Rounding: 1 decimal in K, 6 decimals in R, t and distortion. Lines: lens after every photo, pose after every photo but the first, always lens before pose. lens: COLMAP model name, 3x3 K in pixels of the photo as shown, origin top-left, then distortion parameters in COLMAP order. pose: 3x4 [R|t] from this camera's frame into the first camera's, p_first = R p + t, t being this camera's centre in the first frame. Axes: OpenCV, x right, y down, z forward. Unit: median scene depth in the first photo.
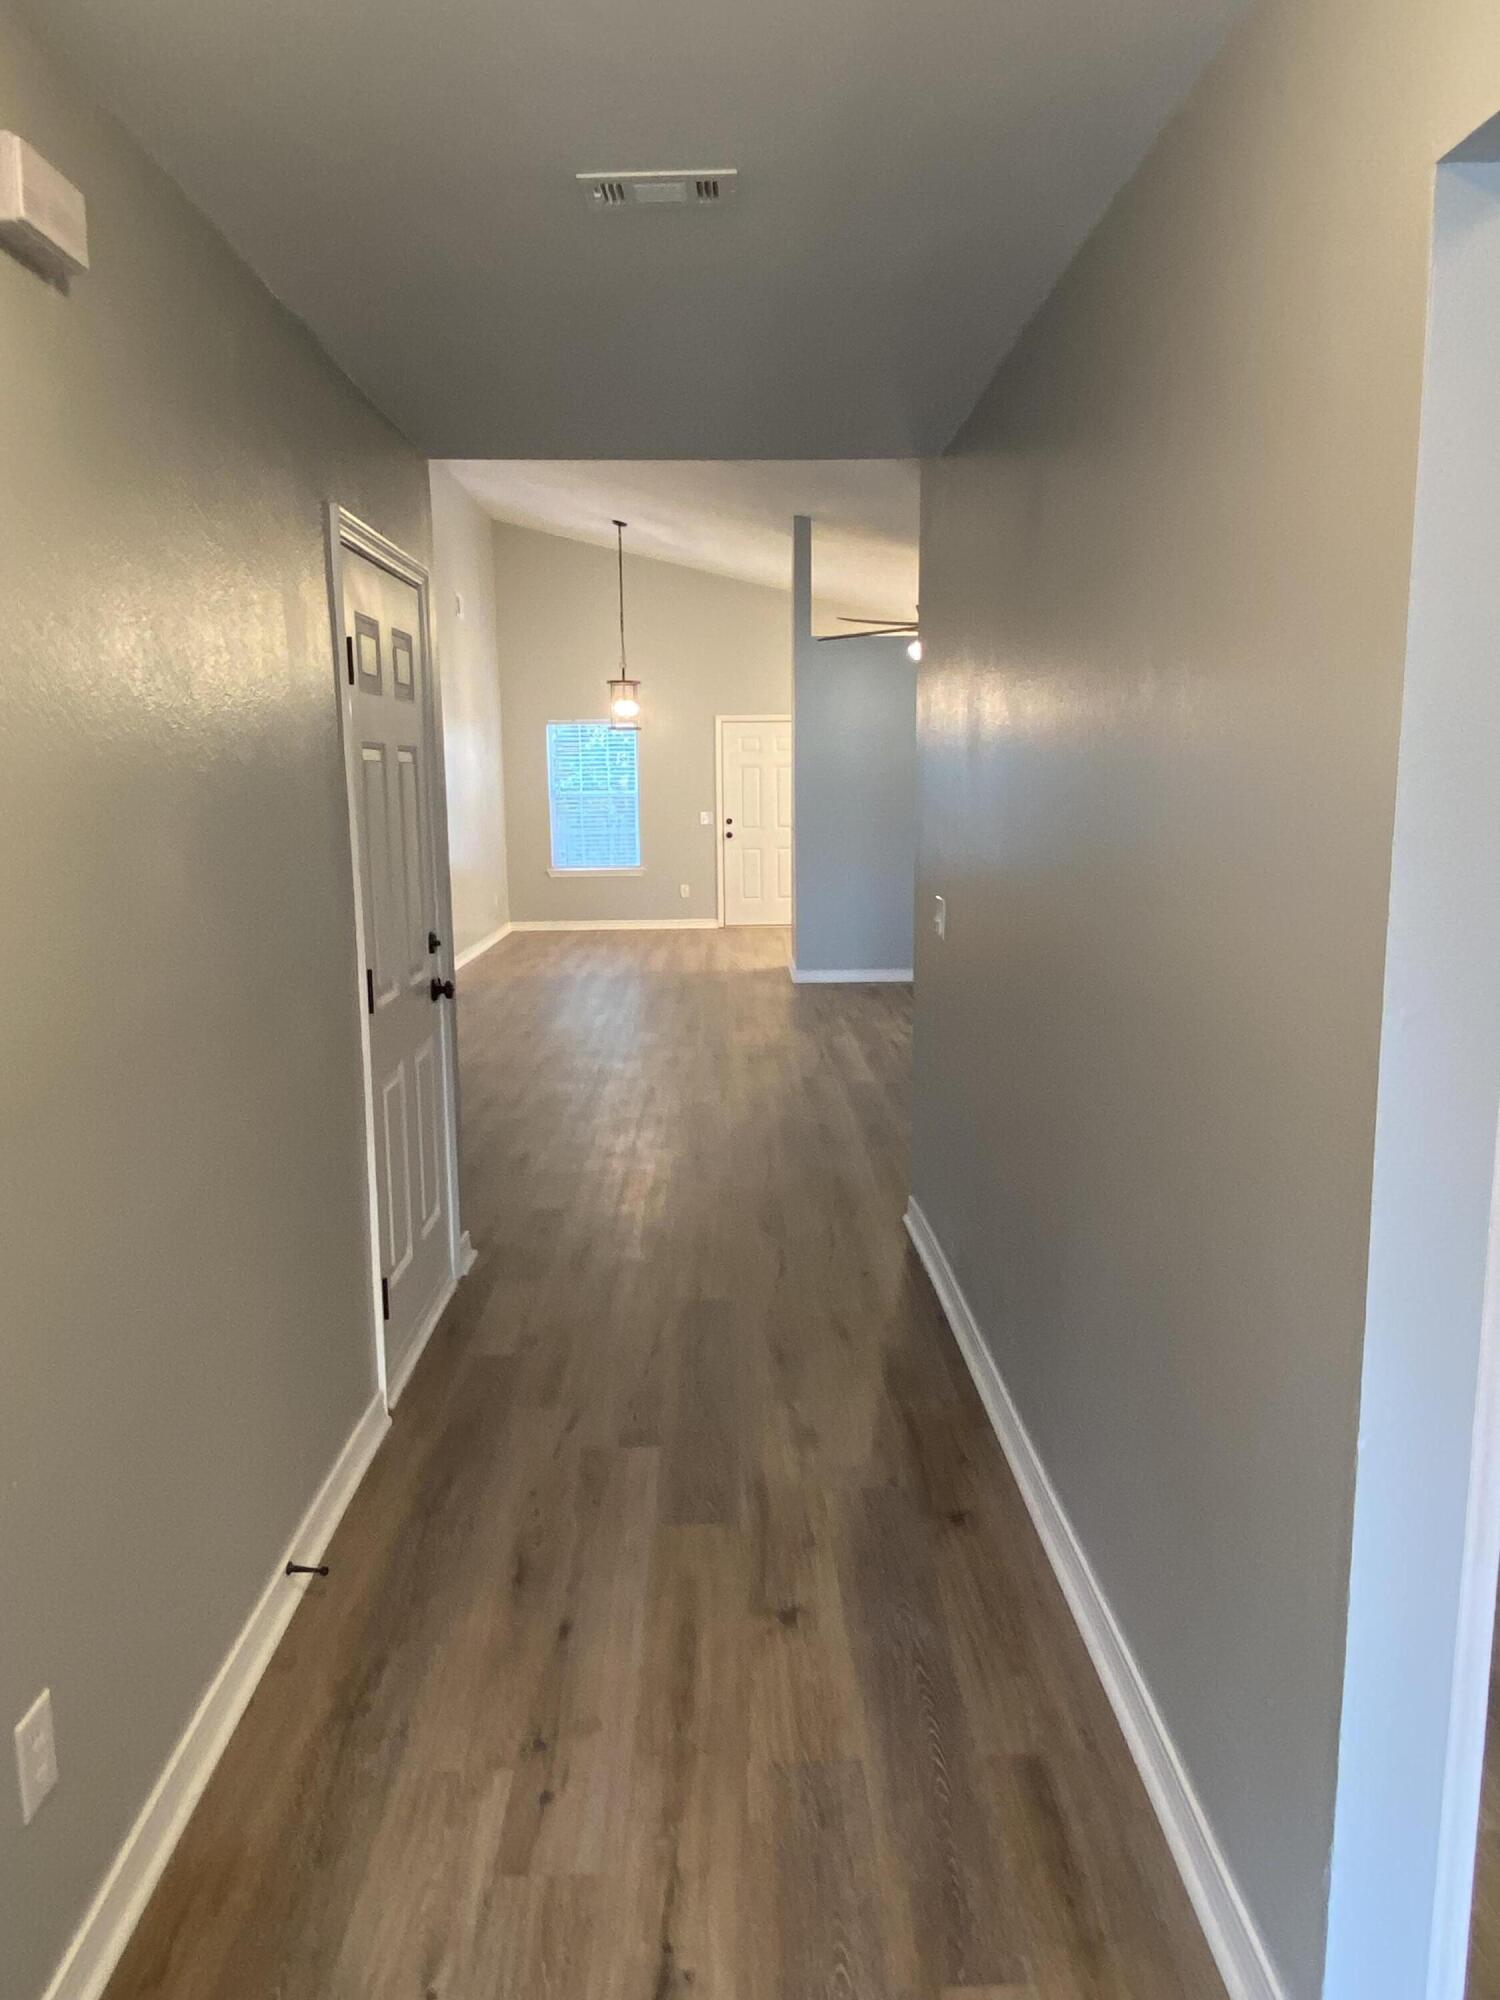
lens RADIAL K [[1342.8, 0, 750.0], [0, 1342.8, 1000.0], [0, 0, 1]] dist [0.099768, 0.000031]
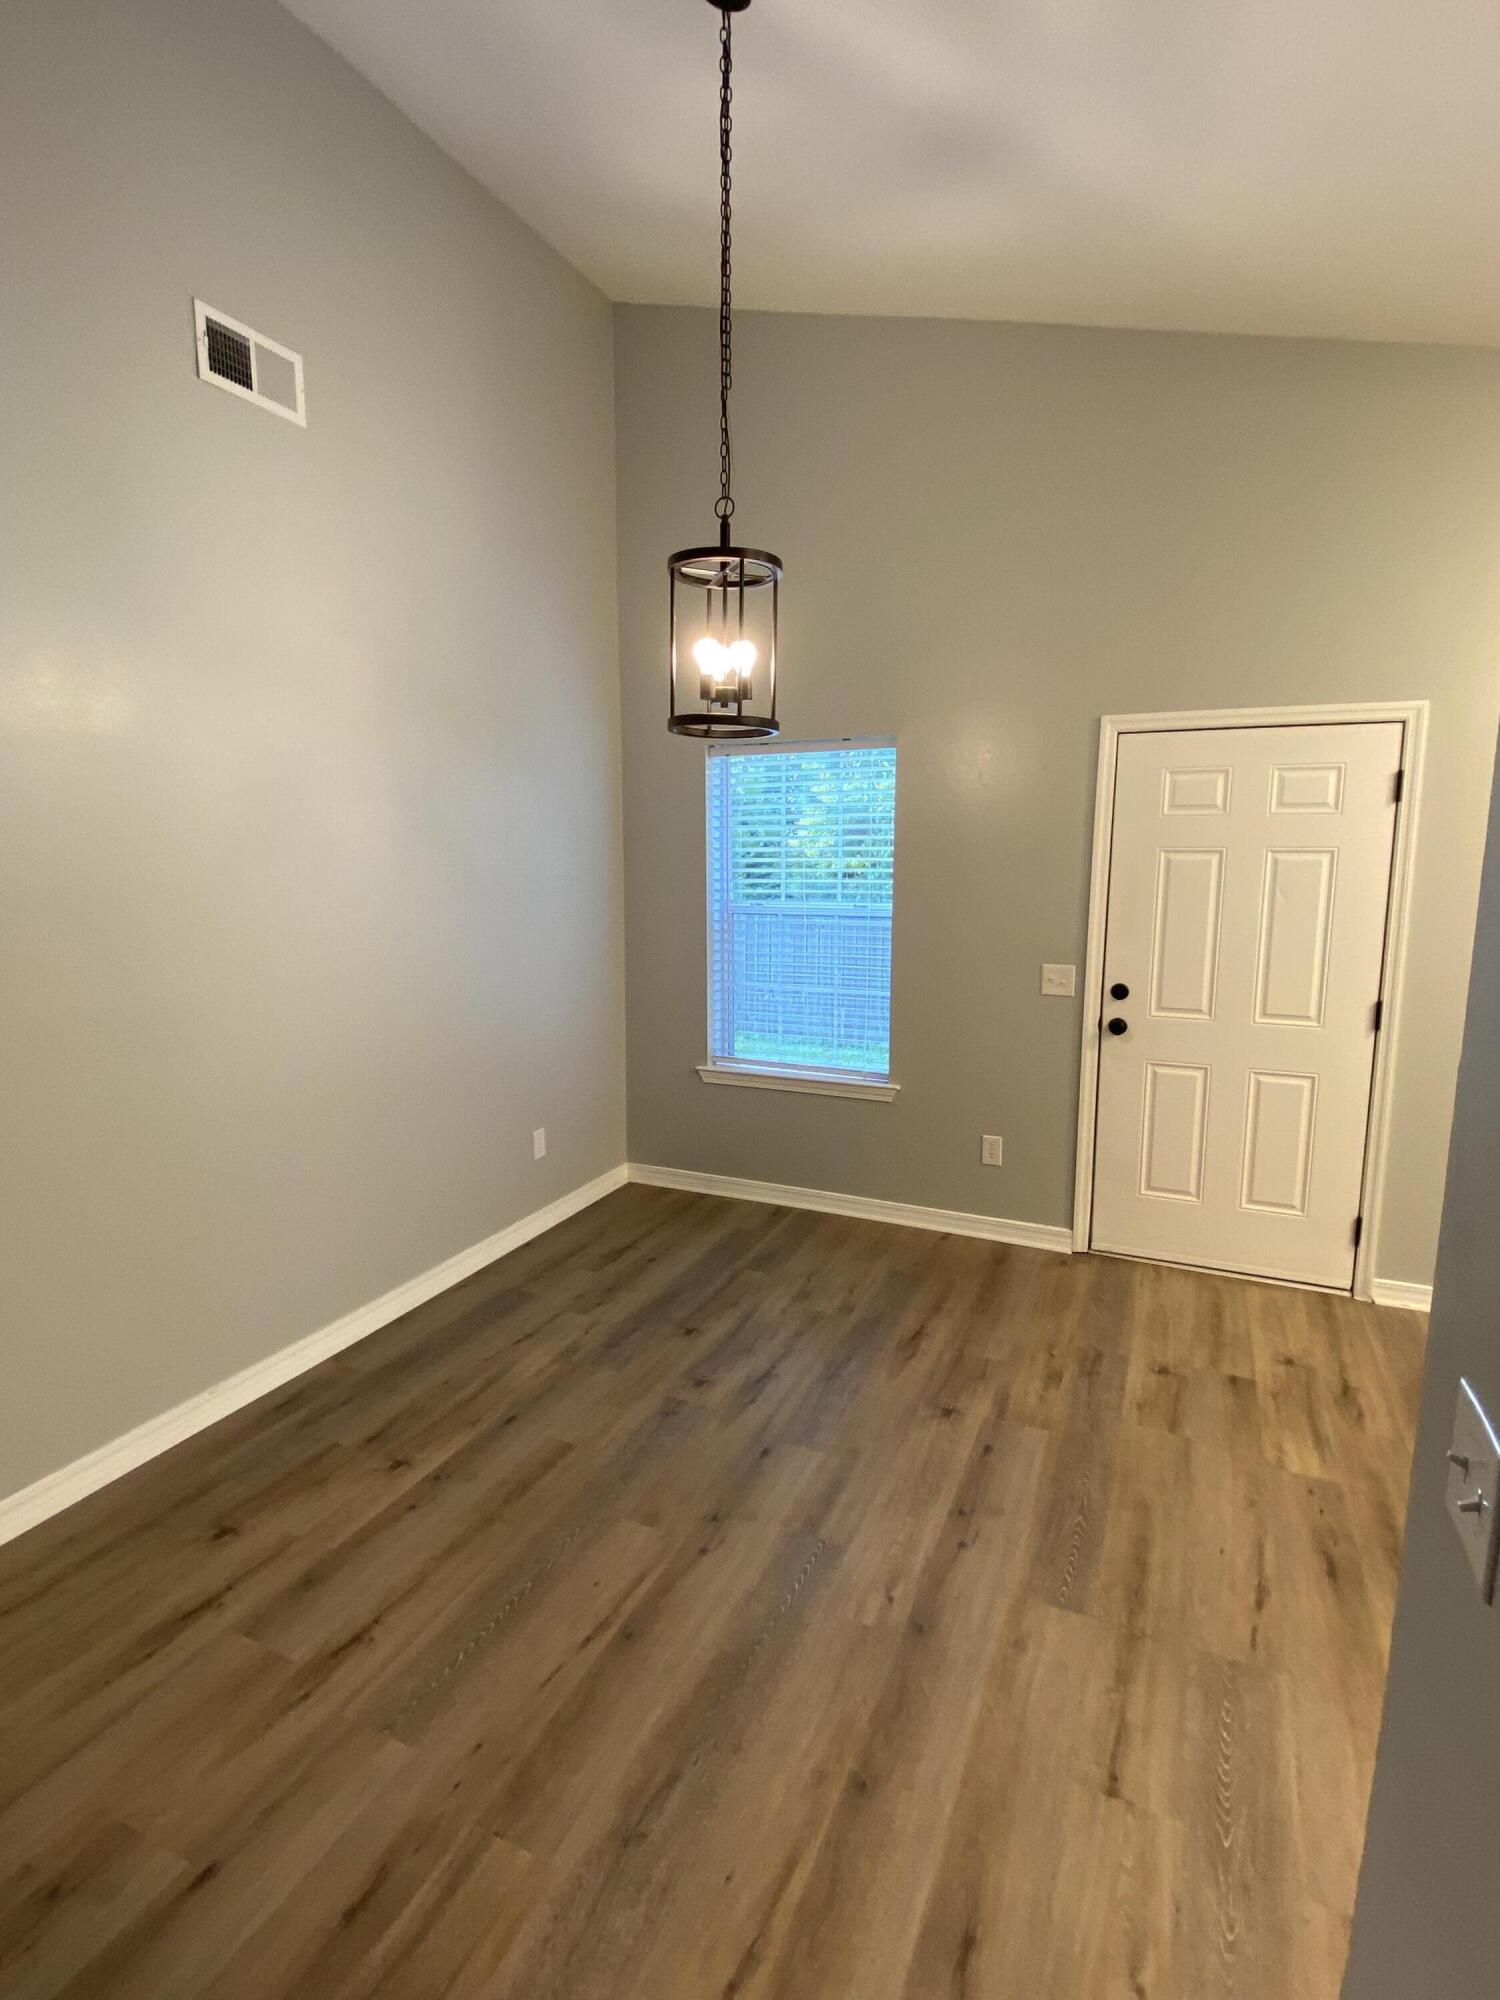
lens RADIAL K [[977.3, 0, 753.3], [0, 977.3, 996.1], [0, 0, 1]] dist [0.056637, -0.042413]
pose [[0.891552, 0.078938, -0.445987, 0.016707], [-0.088853, 0.996044, -0.001327, -0.121702], [0.444118, 0.040810, 0.895038, 0.700542]]
